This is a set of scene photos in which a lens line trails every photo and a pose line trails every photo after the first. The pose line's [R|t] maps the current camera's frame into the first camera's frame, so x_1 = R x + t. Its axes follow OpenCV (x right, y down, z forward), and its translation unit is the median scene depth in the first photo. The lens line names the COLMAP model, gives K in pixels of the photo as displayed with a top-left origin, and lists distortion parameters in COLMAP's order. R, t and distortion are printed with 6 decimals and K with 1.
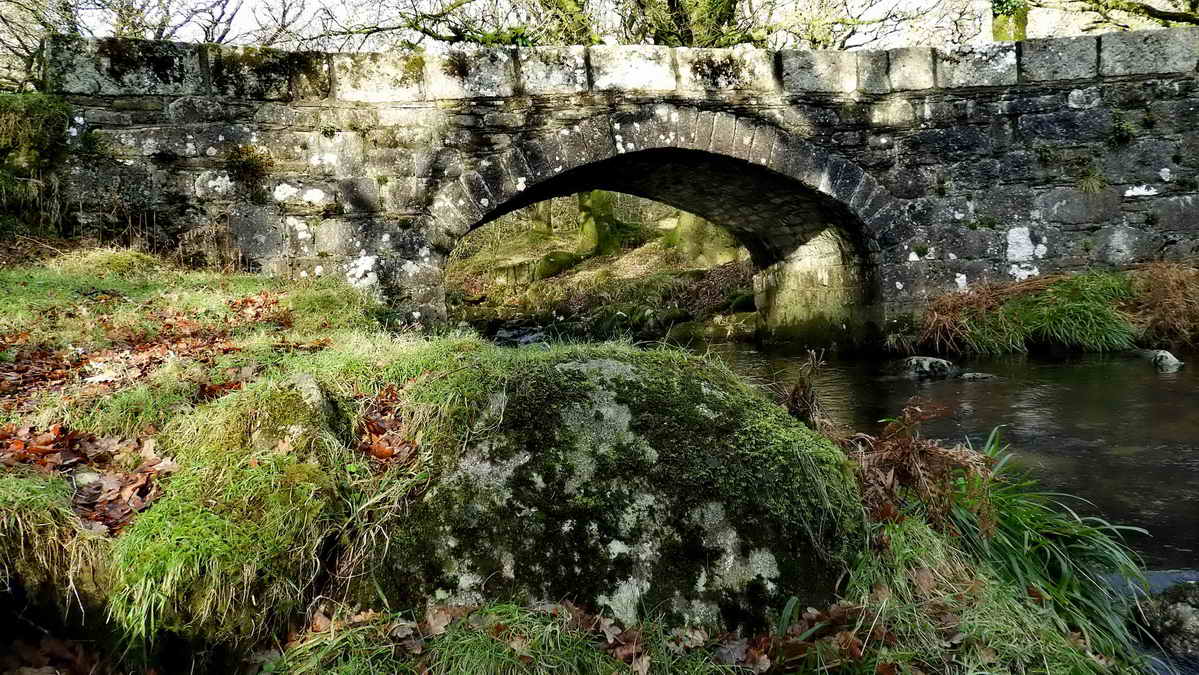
lens RADIAL K [[913.1, 0, 599.6], [0, 913.1, 338.7], [0, 0, 1]] dist [0.009811, -0.002826]
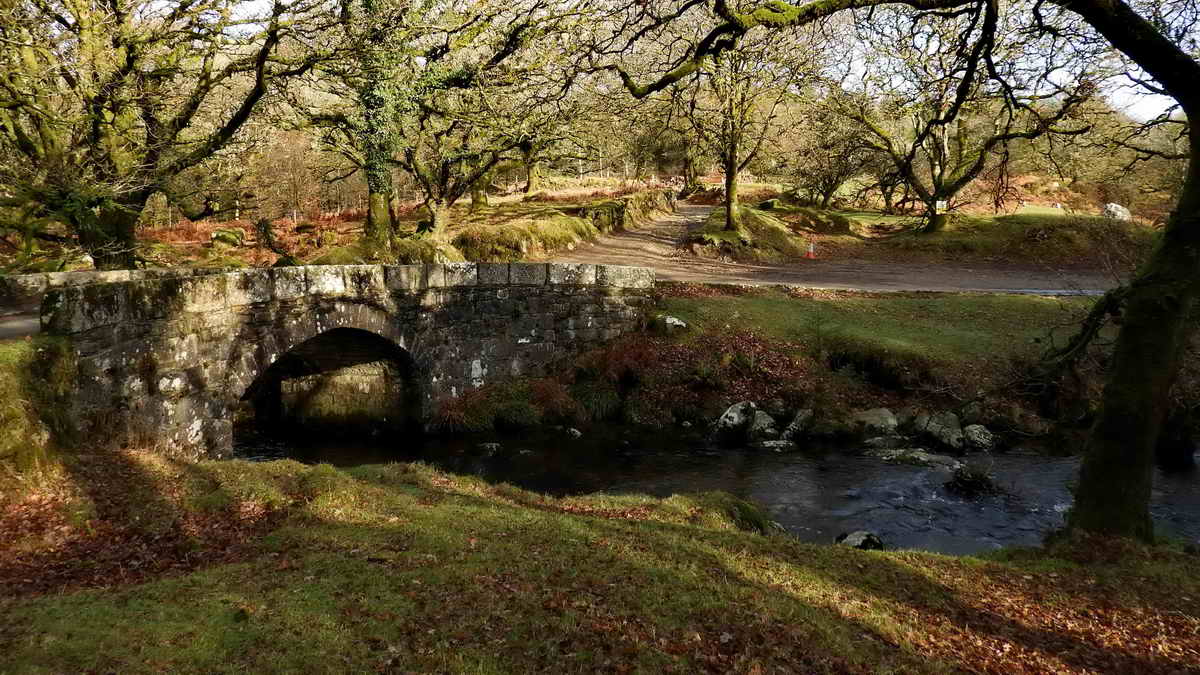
lens RADIAL K [[913.9, 0, 599.5], [0, 913.9, 336.8], [0, 0, 1]] dist [0.009811, -0.002826]
pose [[0.571018, -0.036691, 0.820117, -0.969556], [0.029045, 0.999278, 0.024483, -0.216829], [-0.820424, 0.009840, 0.571671, -0.284930]]
